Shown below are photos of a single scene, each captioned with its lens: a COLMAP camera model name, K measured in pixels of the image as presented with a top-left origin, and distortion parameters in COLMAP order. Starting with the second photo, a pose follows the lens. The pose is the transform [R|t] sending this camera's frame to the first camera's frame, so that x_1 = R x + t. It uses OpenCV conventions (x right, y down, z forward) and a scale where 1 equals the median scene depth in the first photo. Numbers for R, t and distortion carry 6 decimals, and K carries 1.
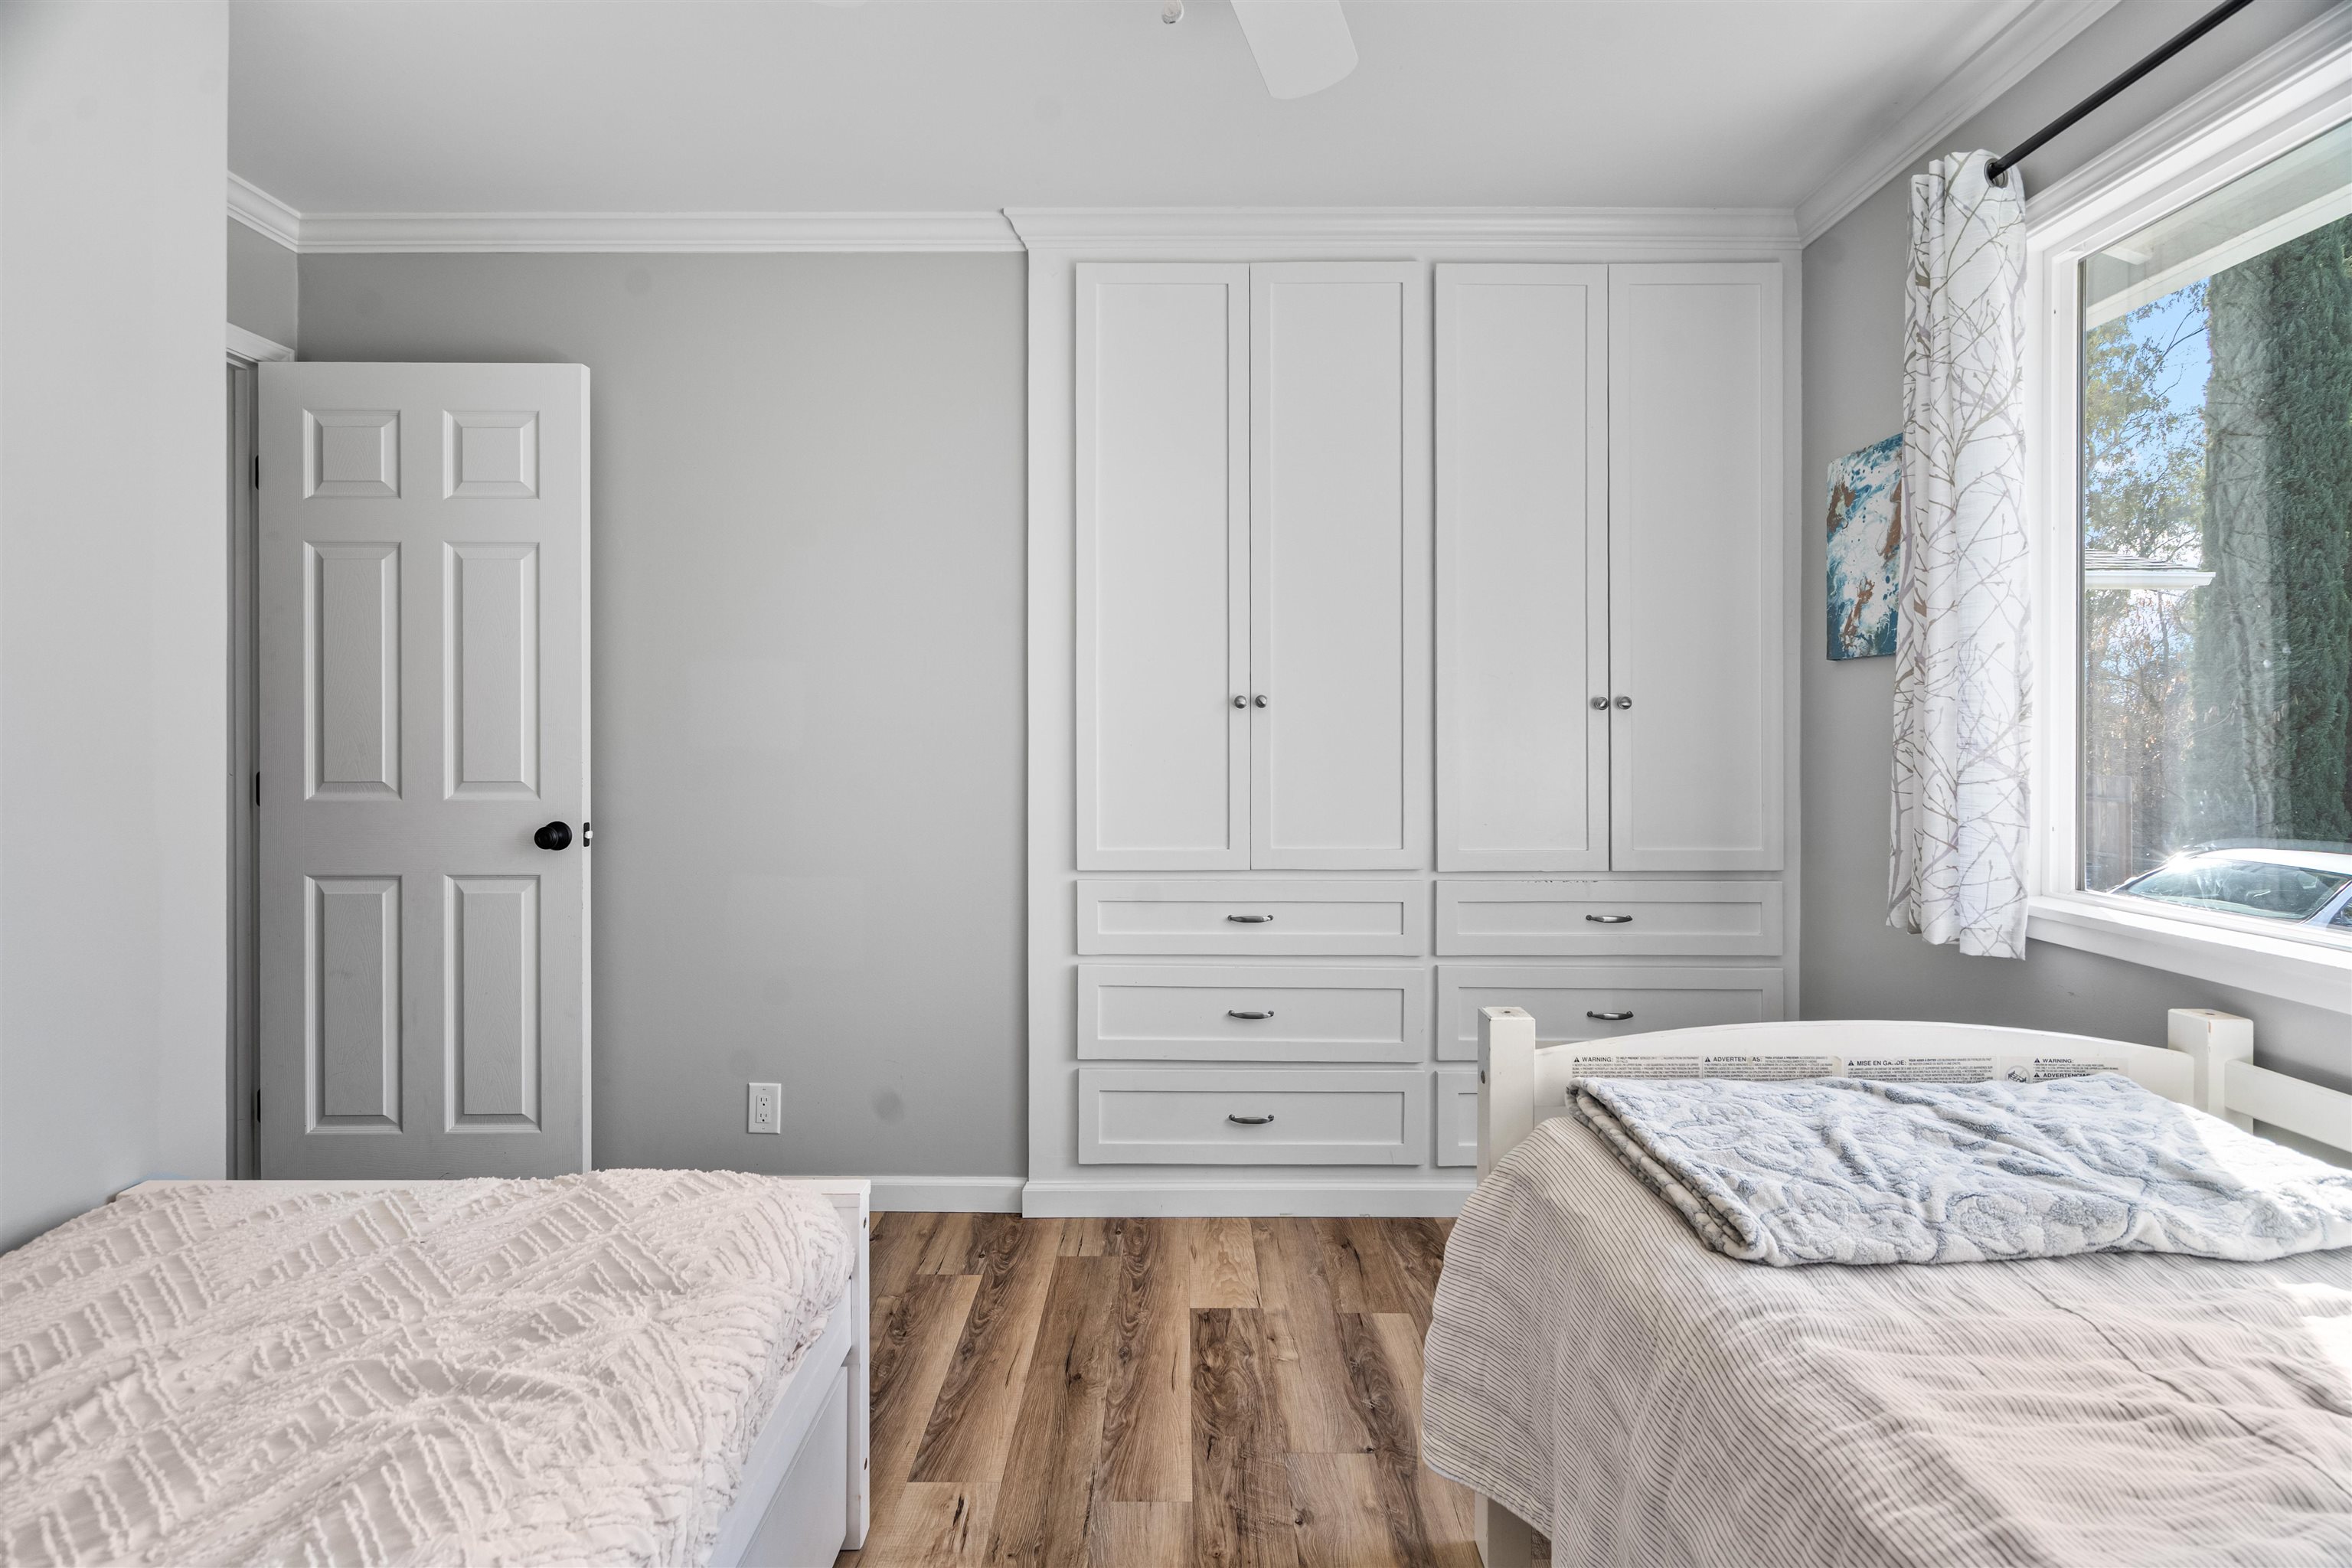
lens RADIAL K [[1104.8, 0, 1181.0], [0, 1104.8, 733.5], [0, 0, 1]] dist [-0.001757, -0.000121]
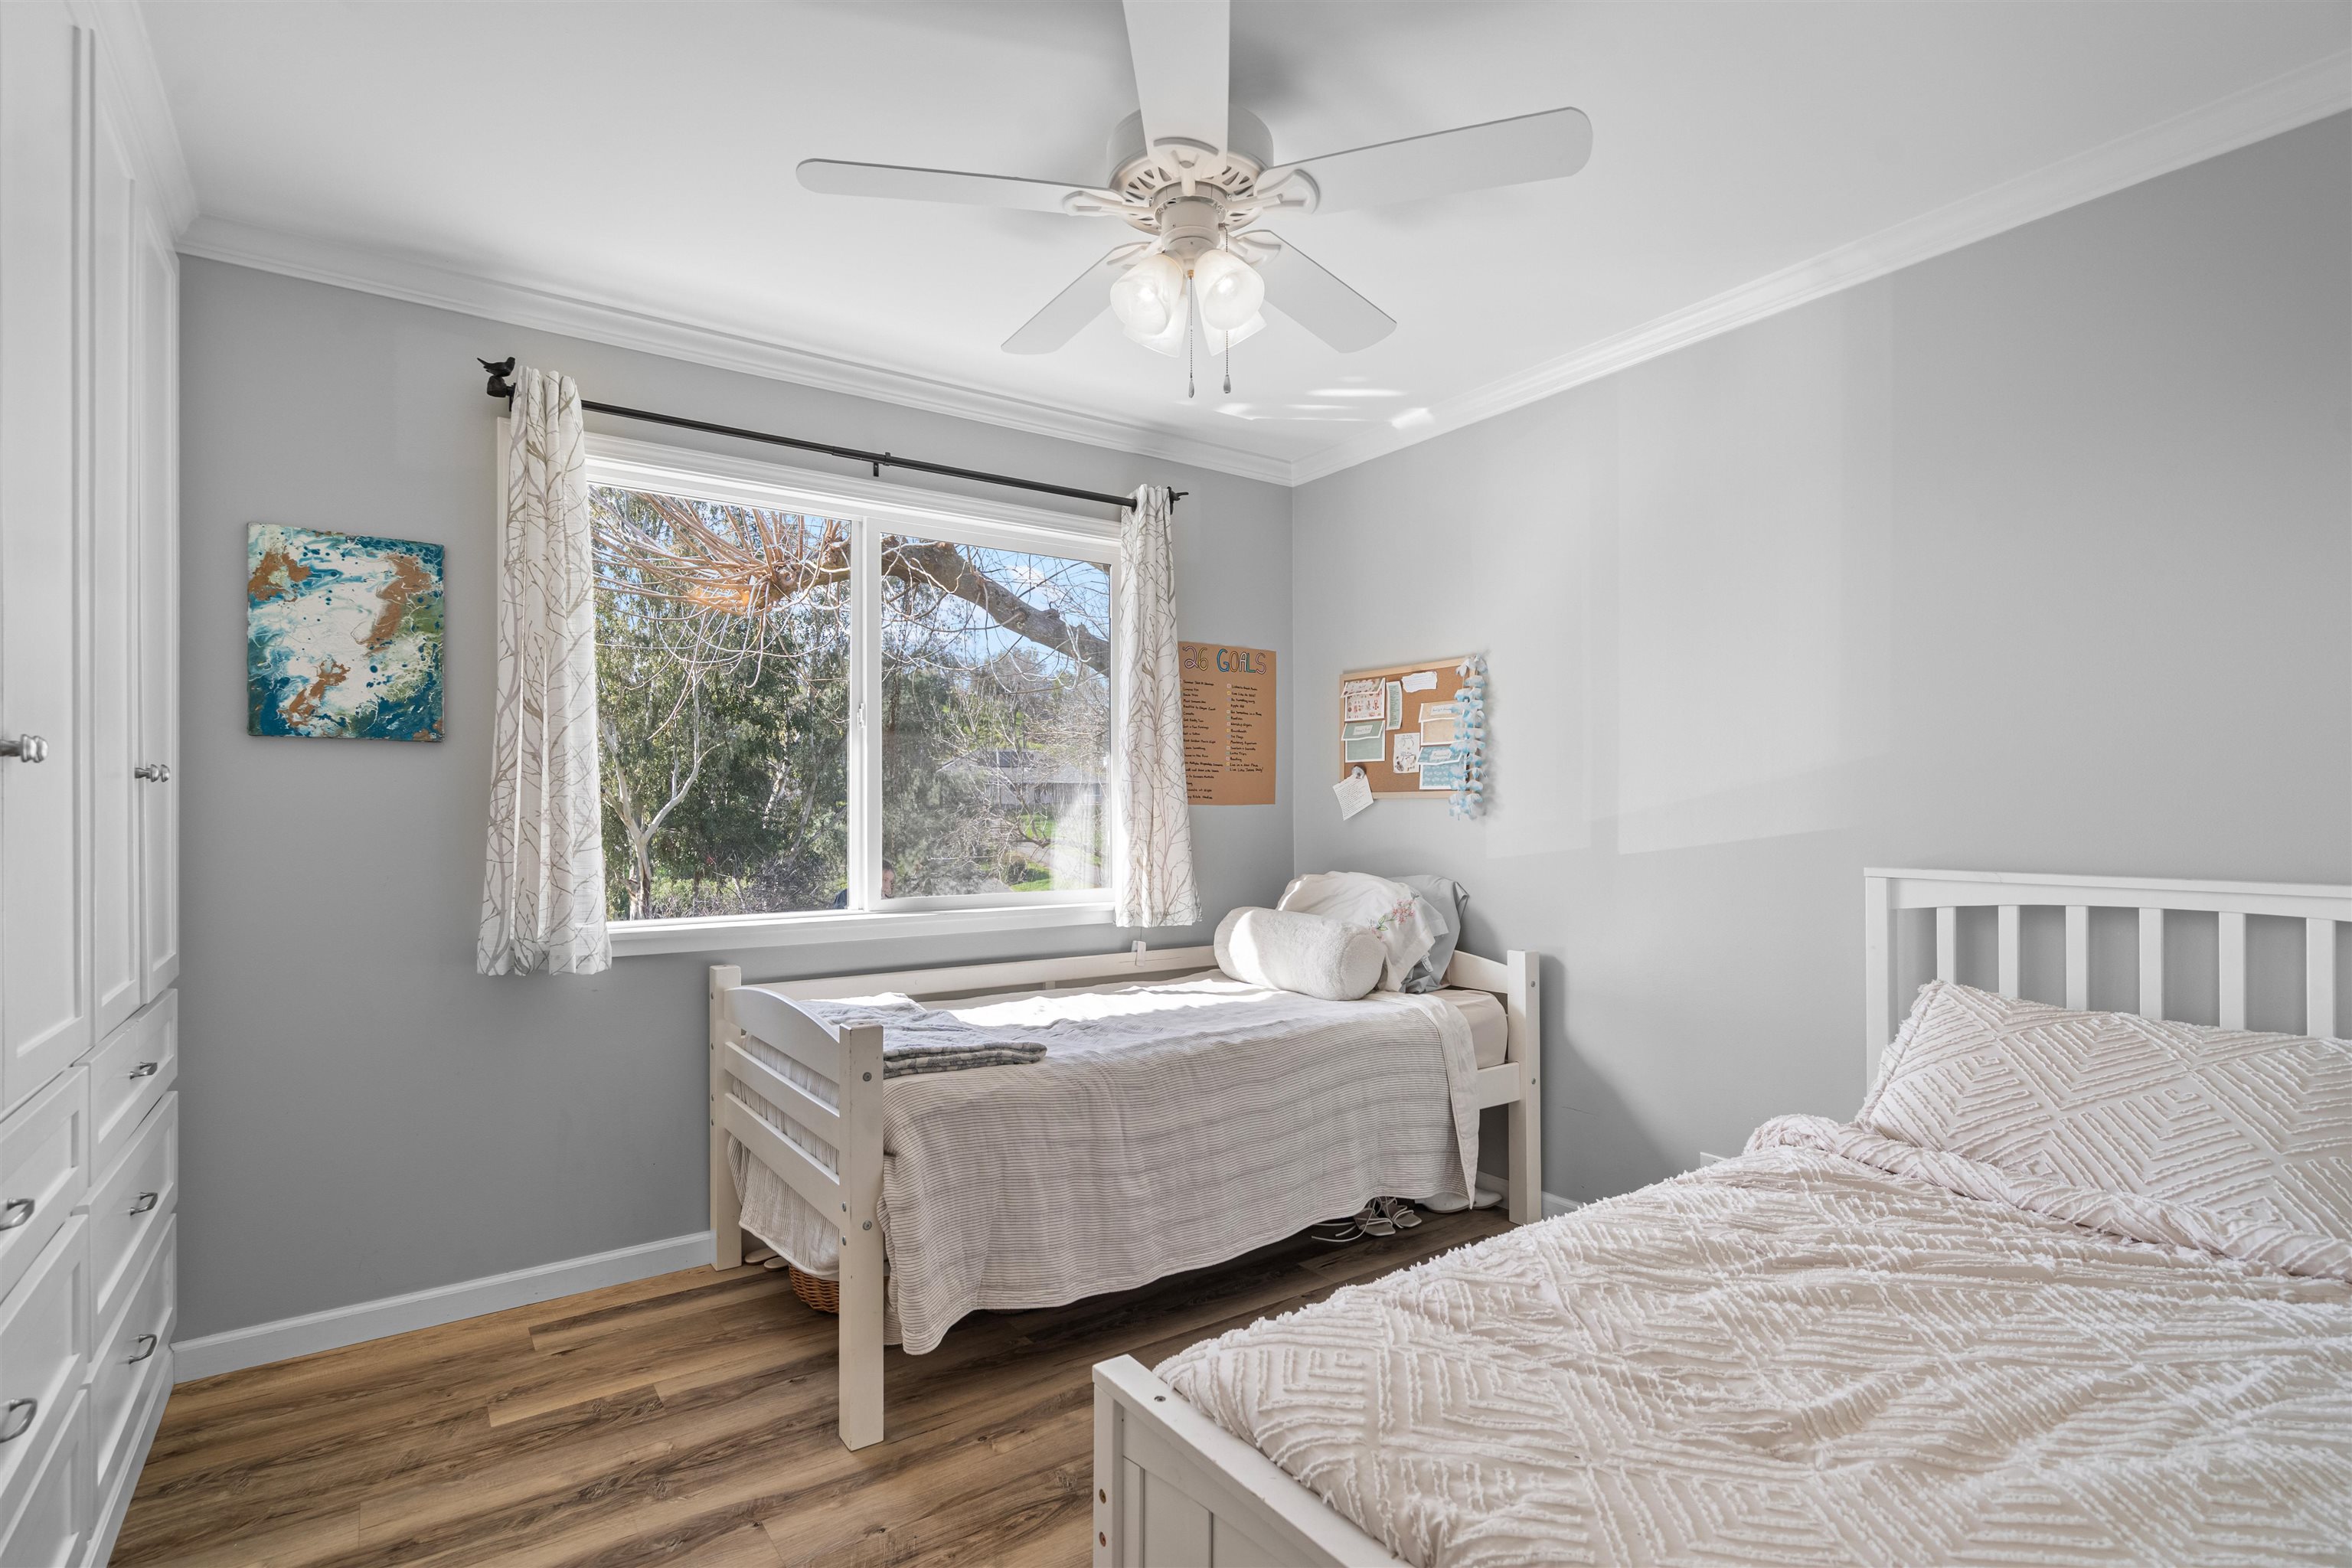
lens RADIAL K [[1113.0, 0, 1165.5], [0, 1113.0, 788.9], [0, 0, 1]] dist [0.002282, 0.000514]
pose [[-0.577809, 0.017599, 0.815982, -0.658194], [0.002994, 0.999806, -0.019443, -0.000643], [-0.816166, -0.008792, -0.577750, 0.968958]]
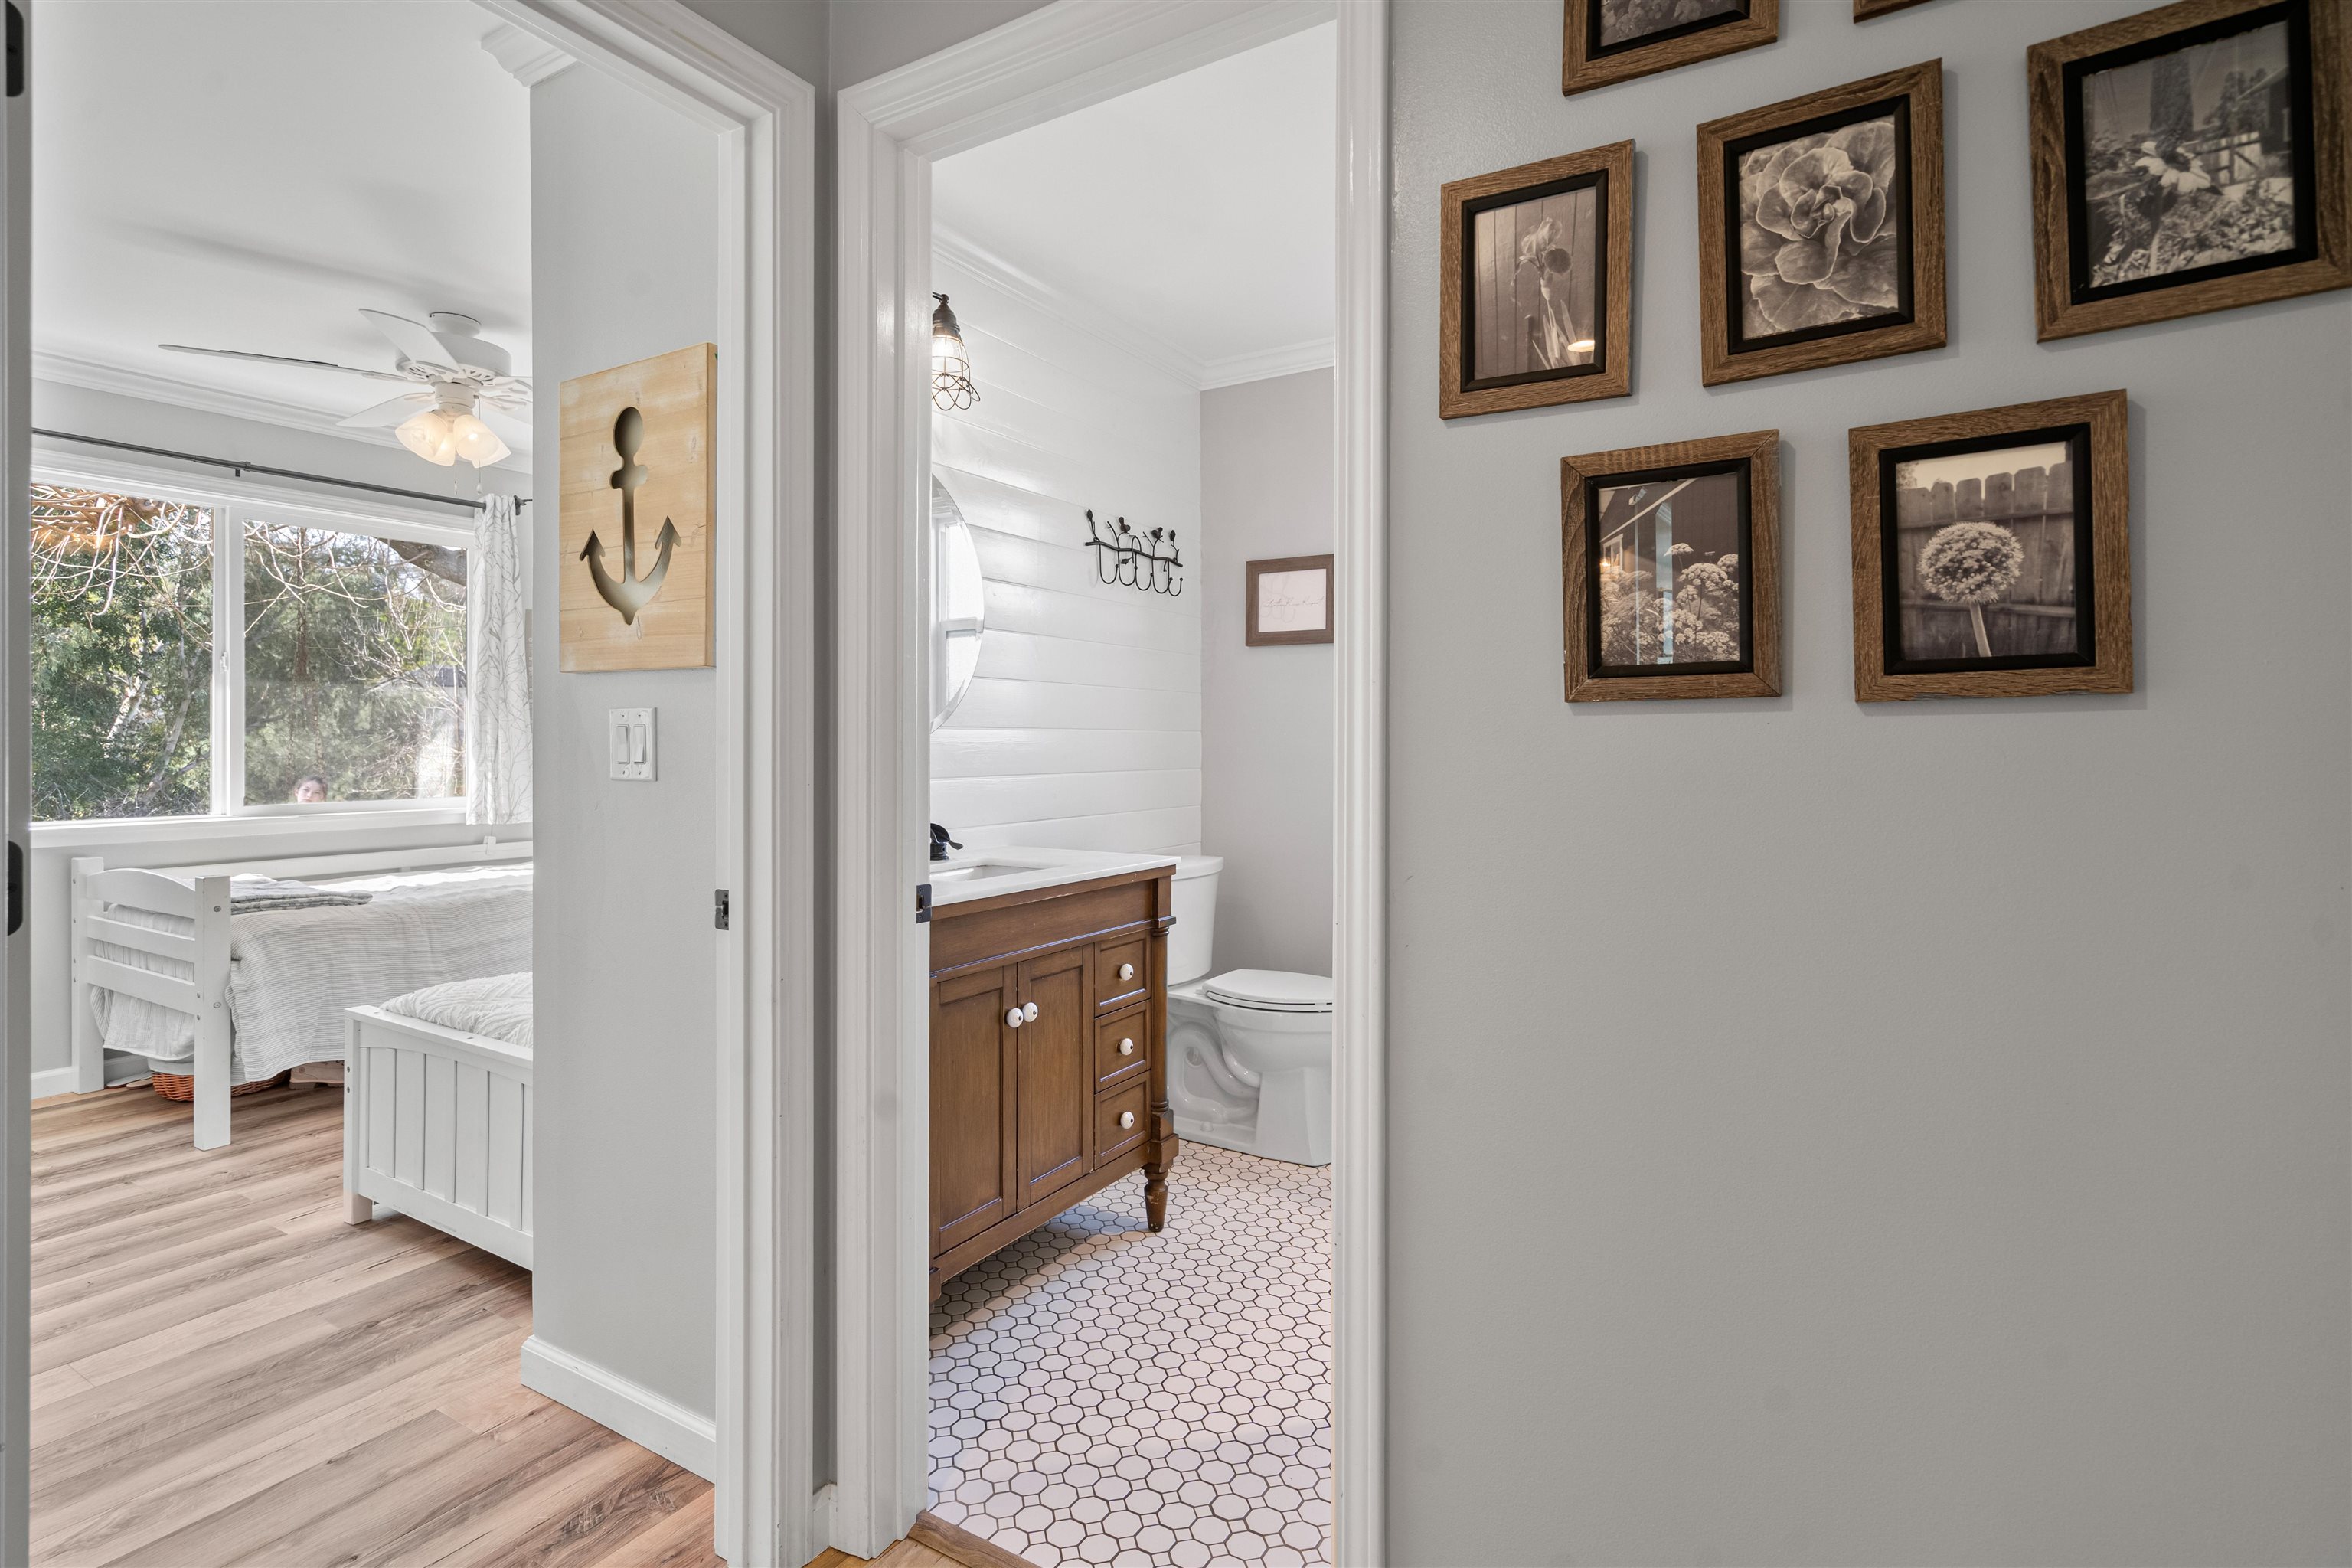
lens RADIAL K [[1134.7, 0, 1179.7], [0, 1134.7, 732.7], [0, 0, 1]] dist [0.002065, 0.000047]
pose [[-0.856467, 0.001813, 0.516198, -1.510547], [-0.000759, 0.999988, -0.004772, -0.000648], [-0.516201, -0.004478, -0.856456, 1.229985]]
